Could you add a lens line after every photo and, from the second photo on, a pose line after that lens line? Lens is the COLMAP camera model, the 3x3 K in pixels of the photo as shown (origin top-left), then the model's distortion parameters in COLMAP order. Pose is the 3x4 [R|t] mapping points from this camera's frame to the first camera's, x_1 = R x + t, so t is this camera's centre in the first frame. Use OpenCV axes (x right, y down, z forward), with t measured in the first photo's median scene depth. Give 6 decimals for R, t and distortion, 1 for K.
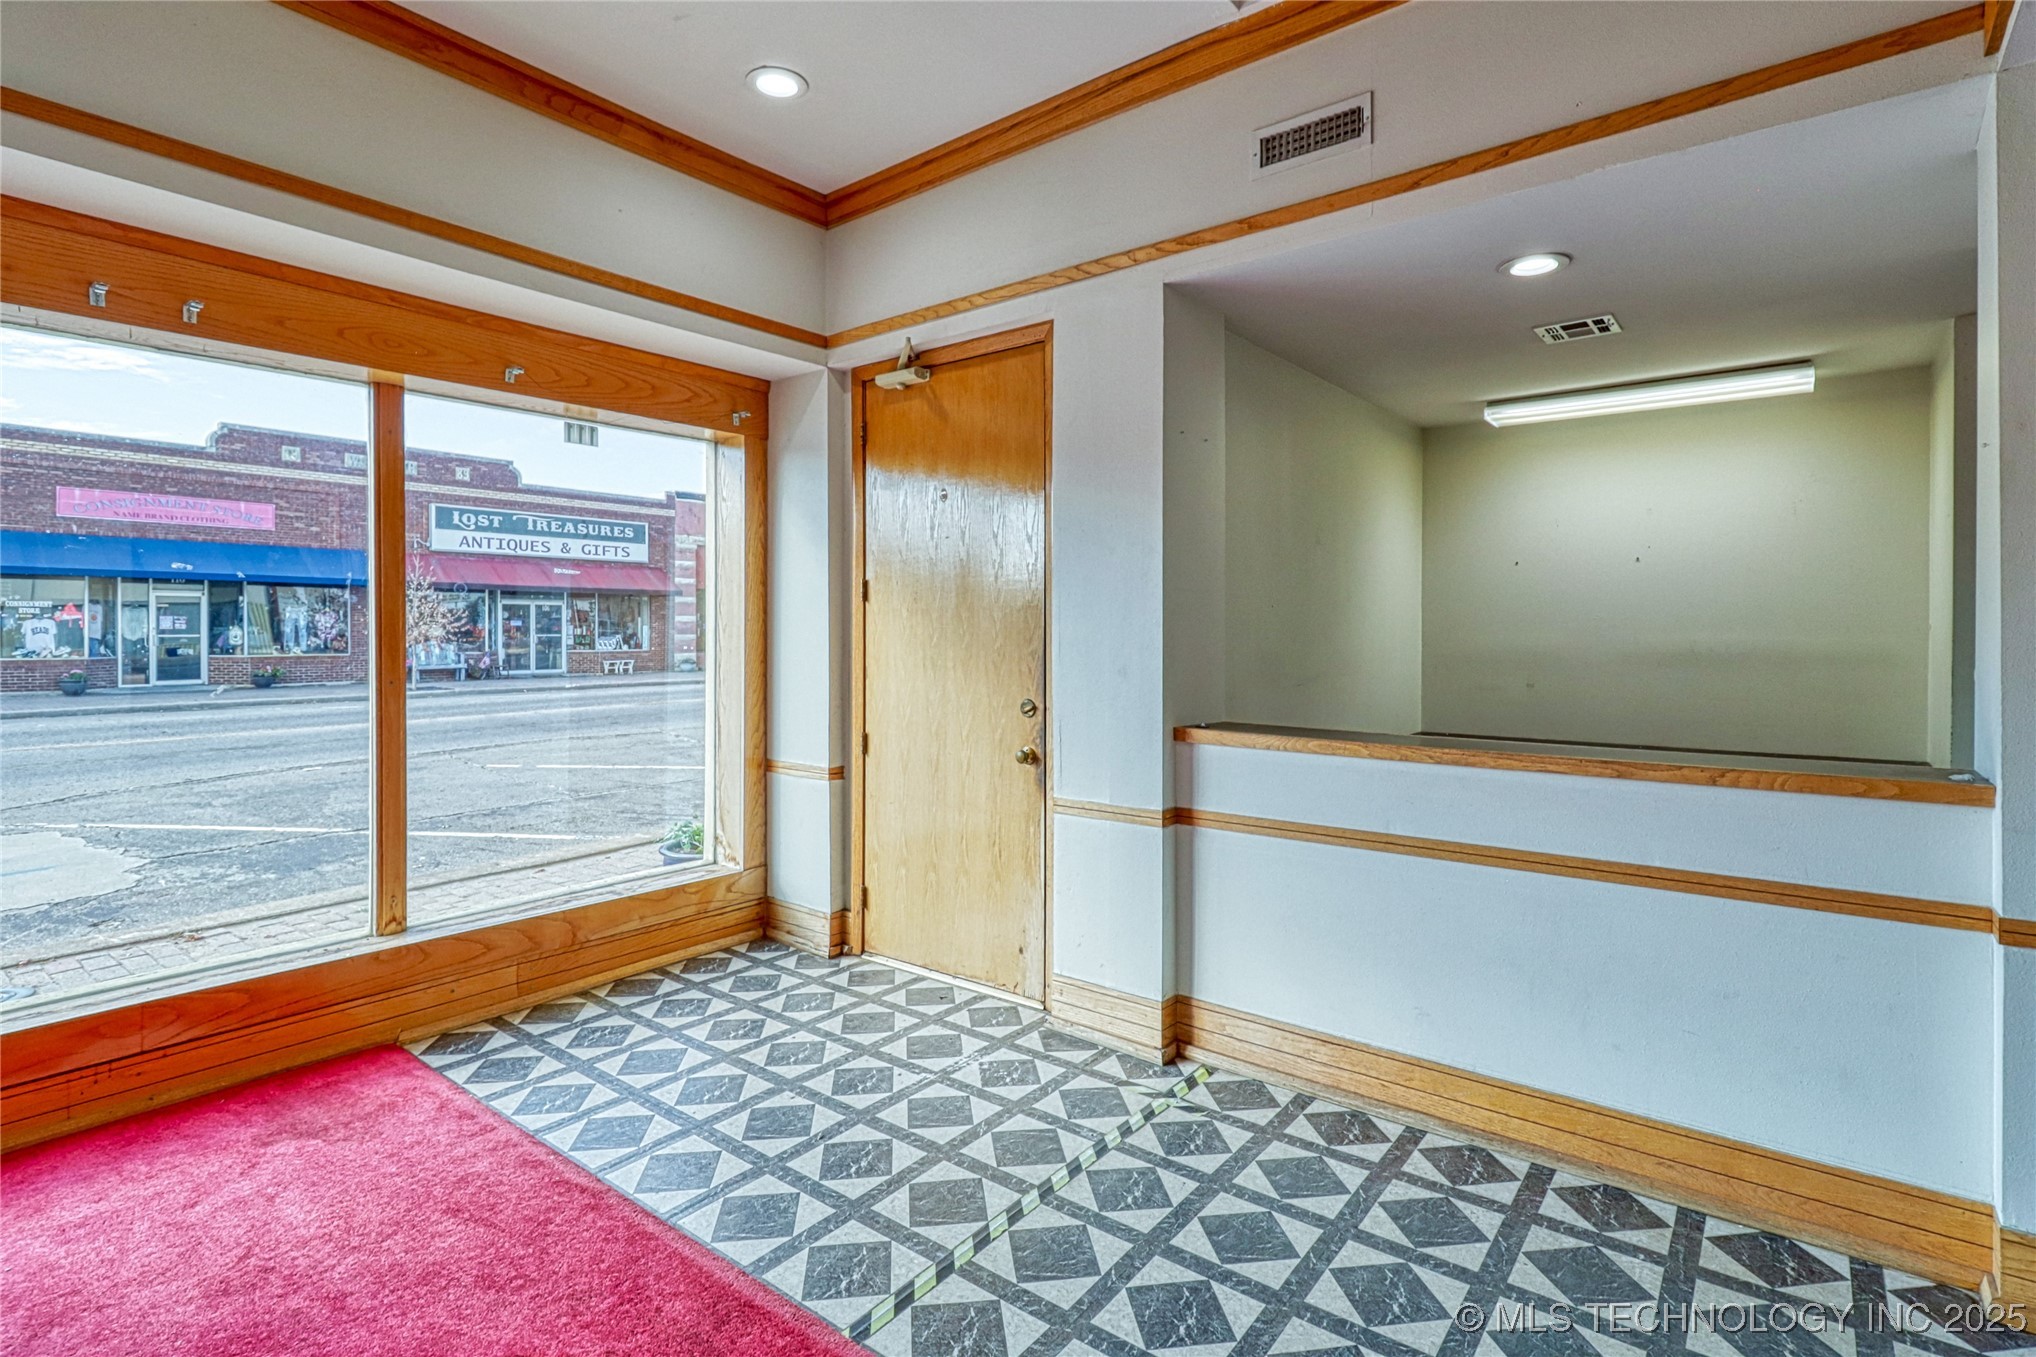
lens RADIAL K [[984.4, 0, 1019.1], [0, 984.4, 641.3], [0, 0, 1]] dist [-0.001904, -0.000362]
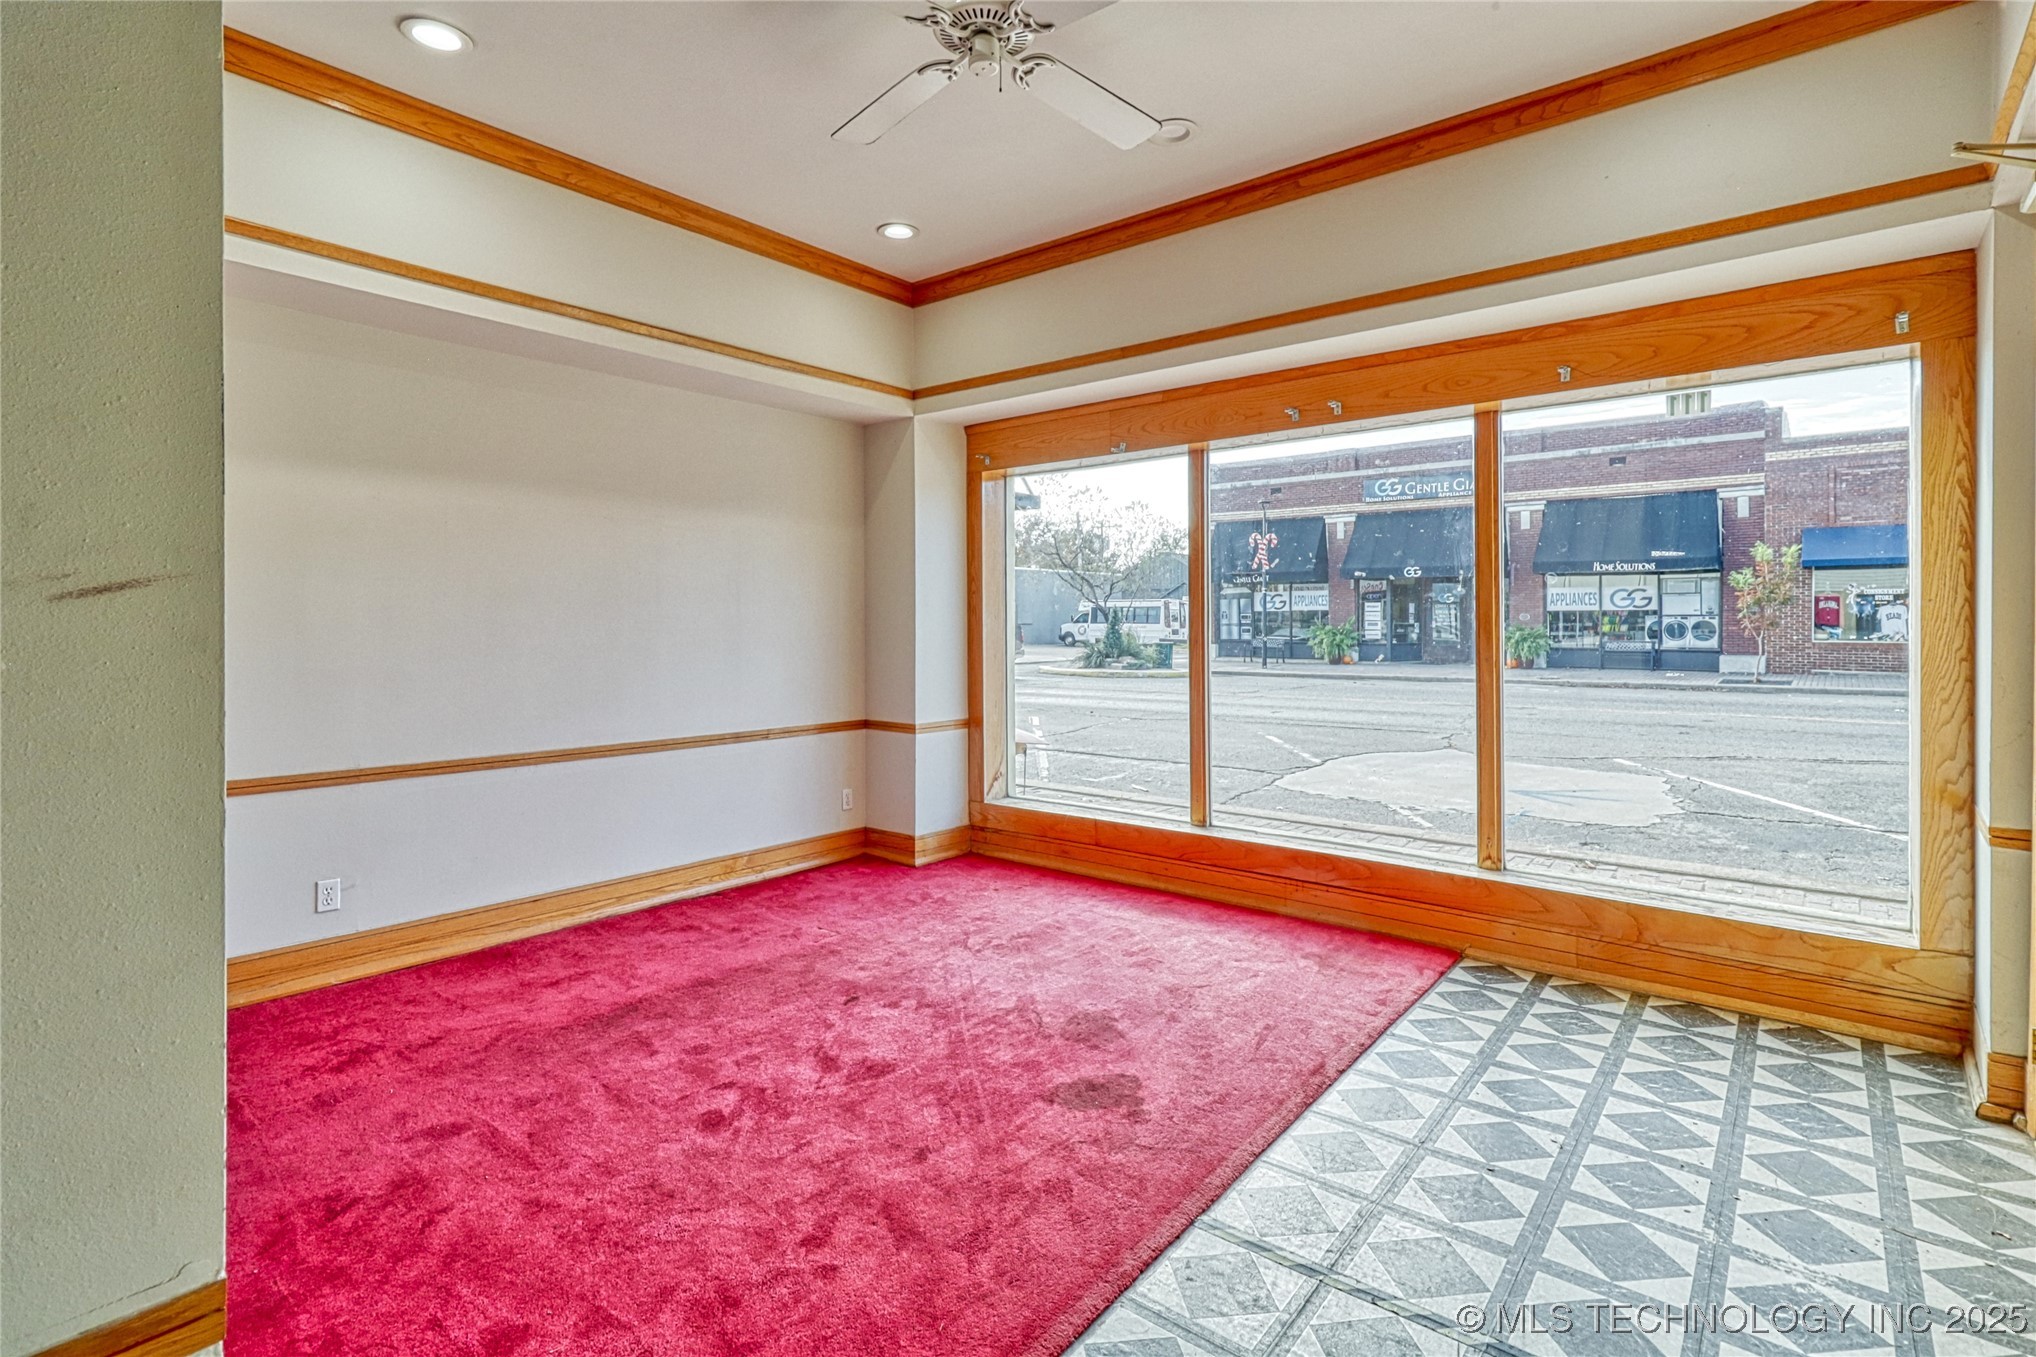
lens RADIAL K [[966.4, 0, 1021.9], [0, 966.4, 619.7], [0, 0, 1]] dist [0.000796, 0.000124]
pose [[-0.026458, -0.000381, -0.999650, 0.523533], [-0.006616, 0.999978, -0.000206, -0.002534], [0.999628, 0.006608, -0.026460, 0.432172]]
